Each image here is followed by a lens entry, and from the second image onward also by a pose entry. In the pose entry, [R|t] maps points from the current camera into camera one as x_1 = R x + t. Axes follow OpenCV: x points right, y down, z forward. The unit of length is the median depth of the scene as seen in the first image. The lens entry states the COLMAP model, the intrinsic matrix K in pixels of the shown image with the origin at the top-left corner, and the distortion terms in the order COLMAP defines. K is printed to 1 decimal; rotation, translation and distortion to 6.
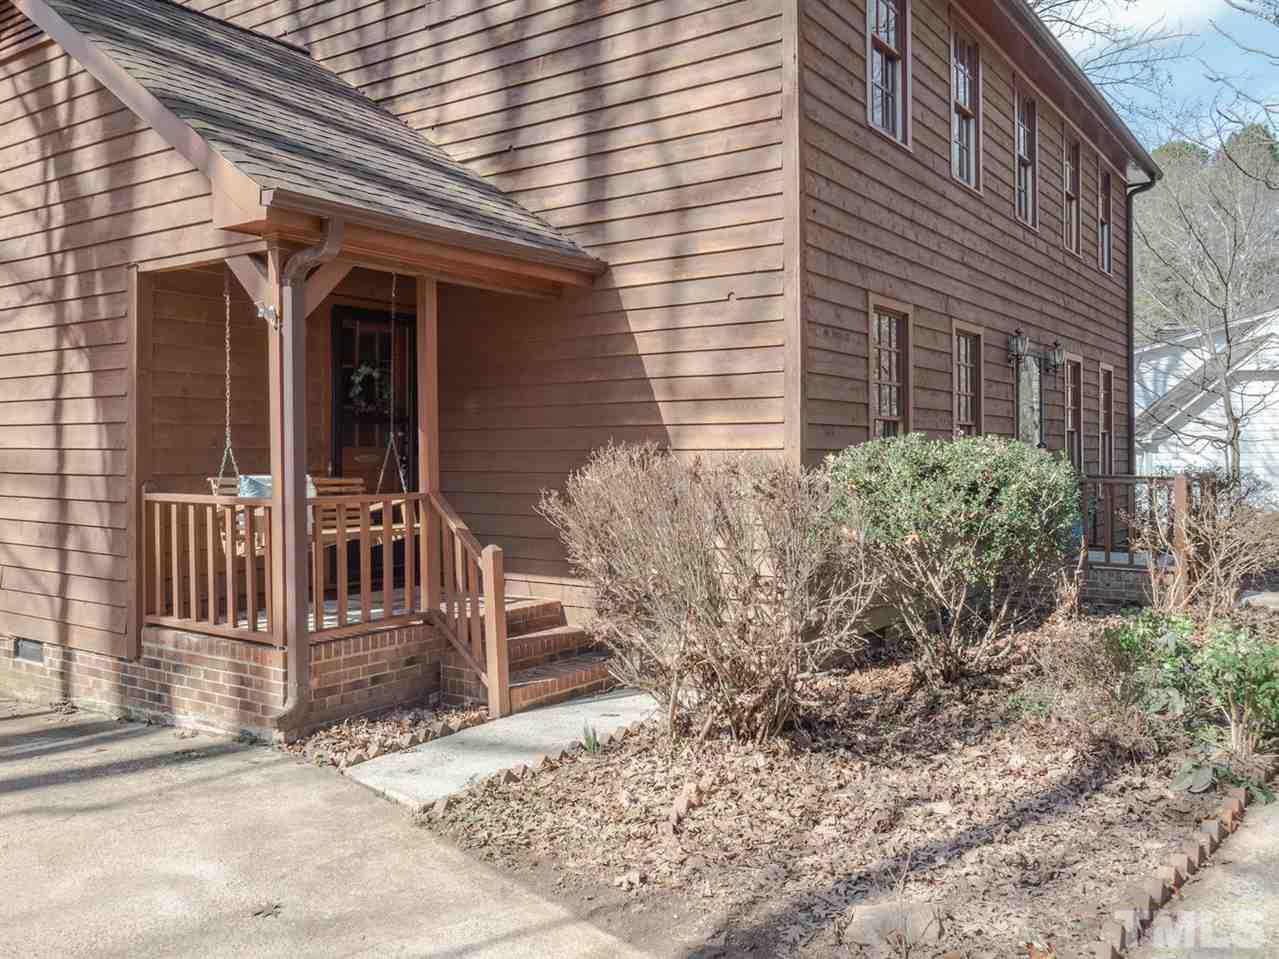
lens RADIAL K [[1058.8, 0, 642.5], [0, 1058.8, 468.6], [0, 0, 1]] dist [-0.002122, 0.003168]
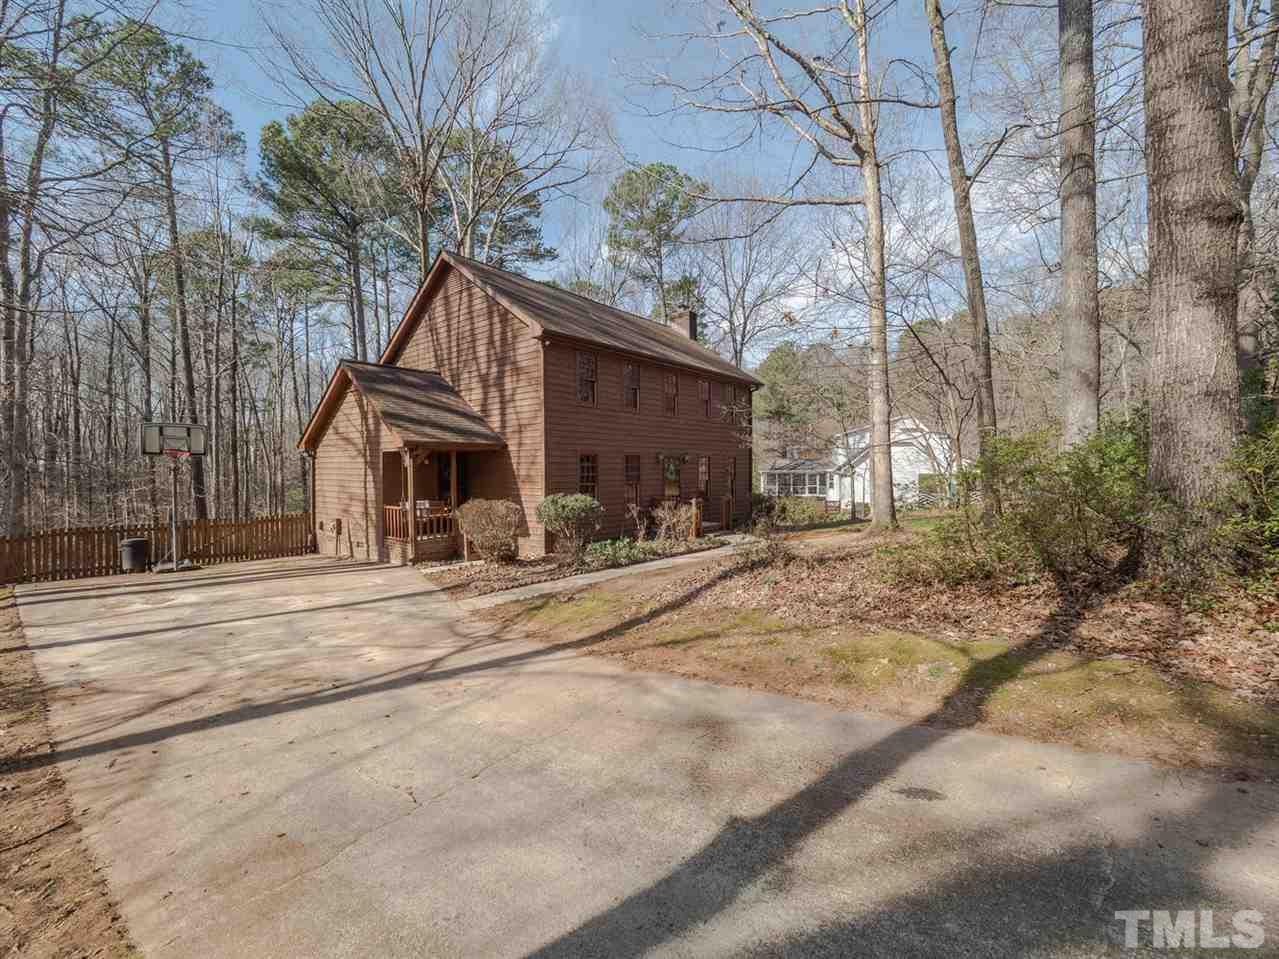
lens RADIAL K [[529.3, 0, 636.0], [0, 529.3, 489.5], [0, 0, 1]] dist [-0.000529, 0.000827]
pose [[0.995268, 0.002292, -0.097145, 0.645250], [0.000071, 0.999704, 0.024311, -0.083720], [0.097172, -0.024203, 0.994973, -0.866263]]
